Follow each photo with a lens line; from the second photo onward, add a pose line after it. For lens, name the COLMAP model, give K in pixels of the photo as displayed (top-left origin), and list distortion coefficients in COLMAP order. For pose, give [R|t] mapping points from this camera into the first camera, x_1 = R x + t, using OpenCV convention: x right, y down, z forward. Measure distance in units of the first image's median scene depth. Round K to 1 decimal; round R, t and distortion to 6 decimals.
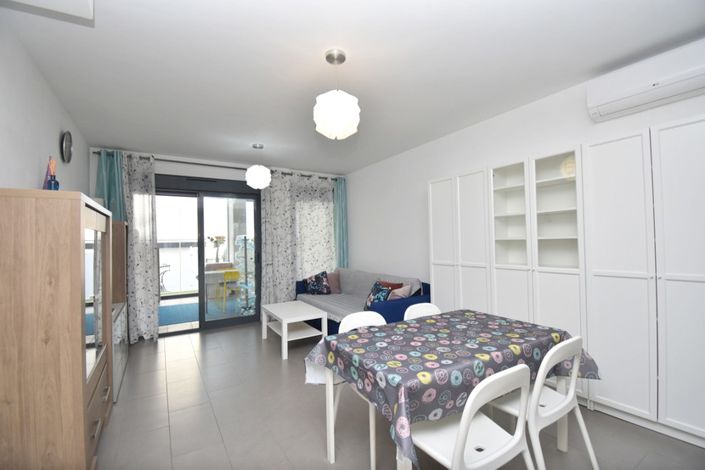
lens RADIAL K [[309.0, 0, 352.5], [0, 309.0, 235.0], [0, 0, 1]] dist [0.000568, -0.000242]
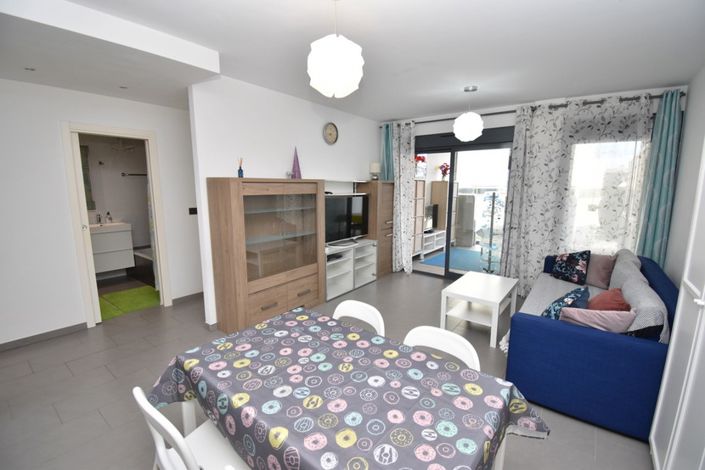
lens RADIAL K [[307.6, 0, 352.5], [0, 307.6, 235.0], [0, 0, 1]] dist [-0.009953, -0.000444]
pose [[0.360309, 0.168076, -0.917566, 0.416465], [0.004807, 0.983286, 0.182002, -0.048025], [0.932820, -0.069987, 0.353479, 0.376883]]
